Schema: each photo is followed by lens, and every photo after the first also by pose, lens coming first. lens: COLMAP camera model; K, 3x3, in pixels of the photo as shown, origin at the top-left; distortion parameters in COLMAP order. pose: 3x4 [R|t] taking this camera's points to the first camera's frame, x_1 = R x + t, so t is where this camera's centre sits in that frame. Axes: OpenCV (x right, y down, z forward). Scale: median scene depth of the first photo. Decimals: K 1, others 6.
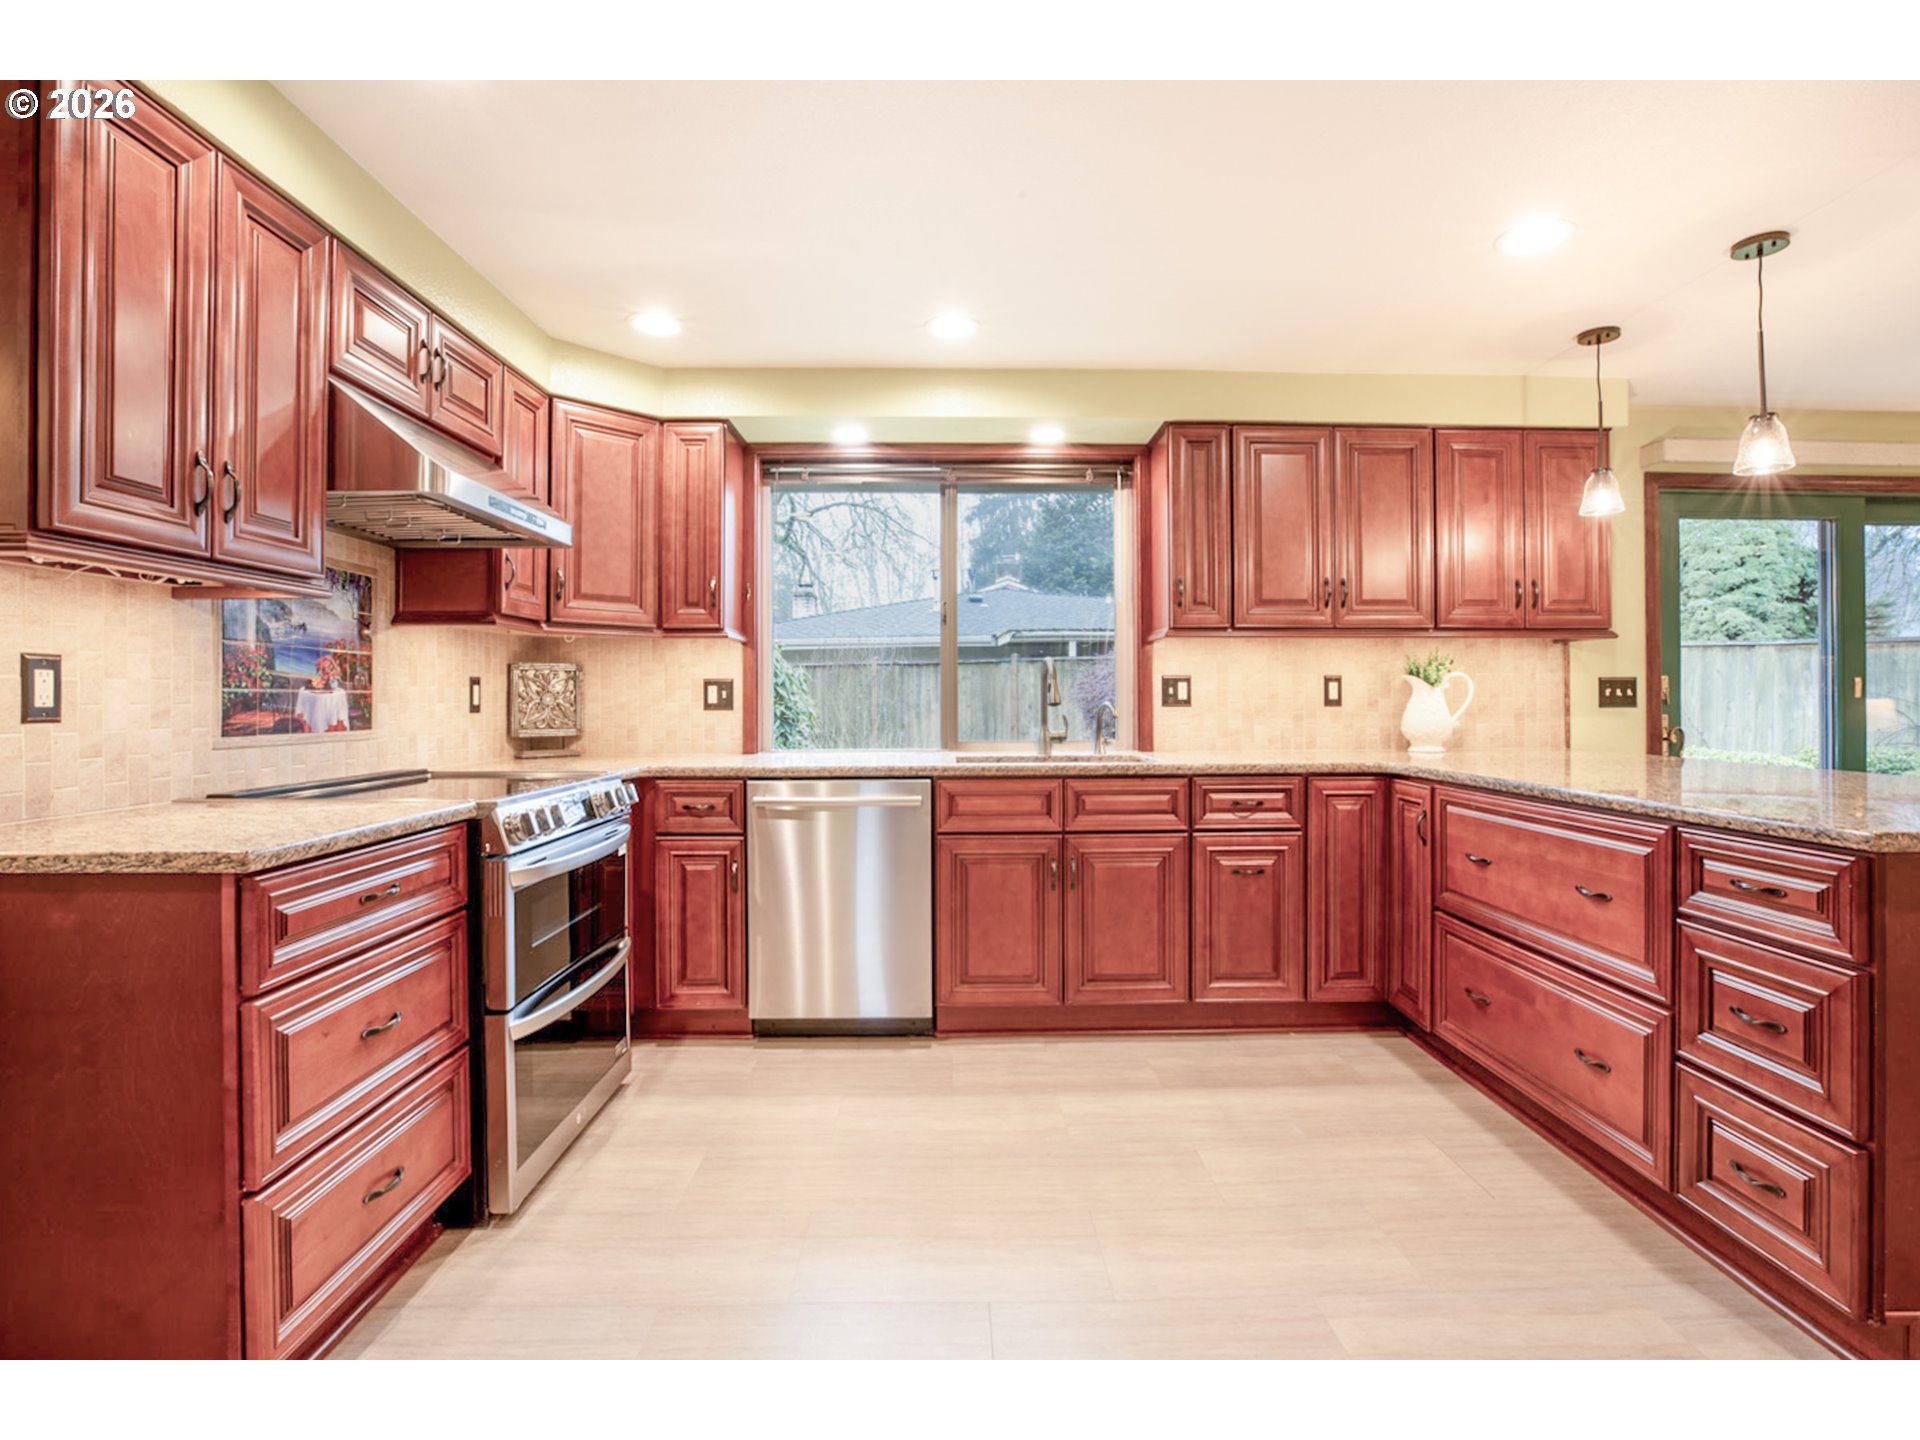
lens RADIAL K [[845.6, 0, 1066.0], [0, 845.6, 685.0], [0, 0, 1]] dist [-0.028416, 0.000175]
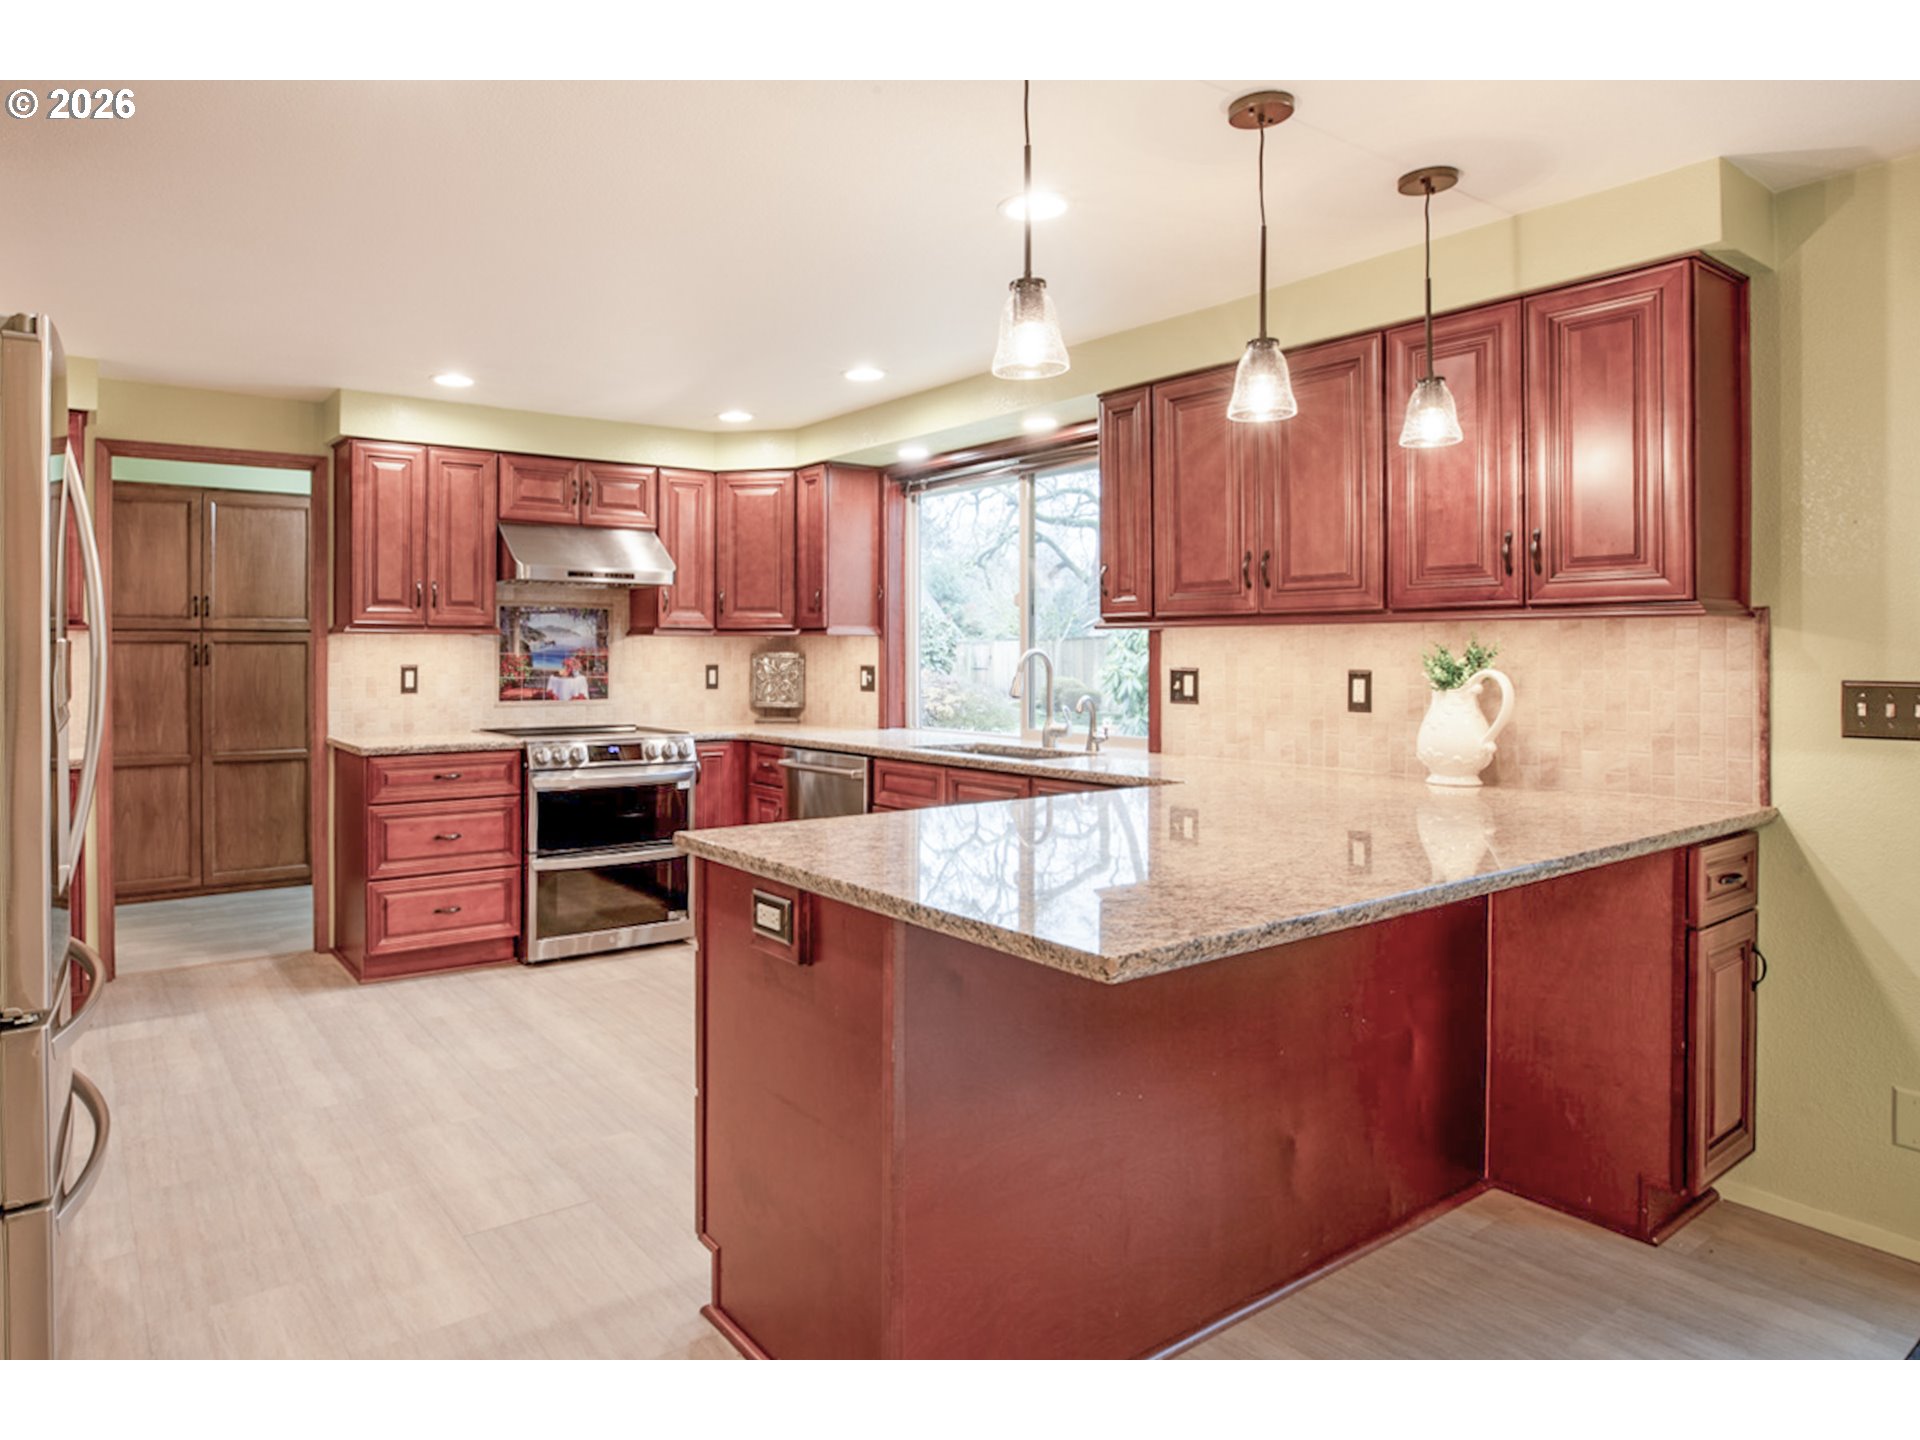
lens RADIAL K [[1191.5, 0, 959.0], [0, 1191.5, 635.2], [0, 0, 1]] dist [-0.005854, -0.001188]
pose [[0.583113, -0.005730, -0.812371, 1.239722], [0.004487, 0.999983, -0.003832, -0.051108], [0.812379, -0.001411, 0.583128, 0.130063]]
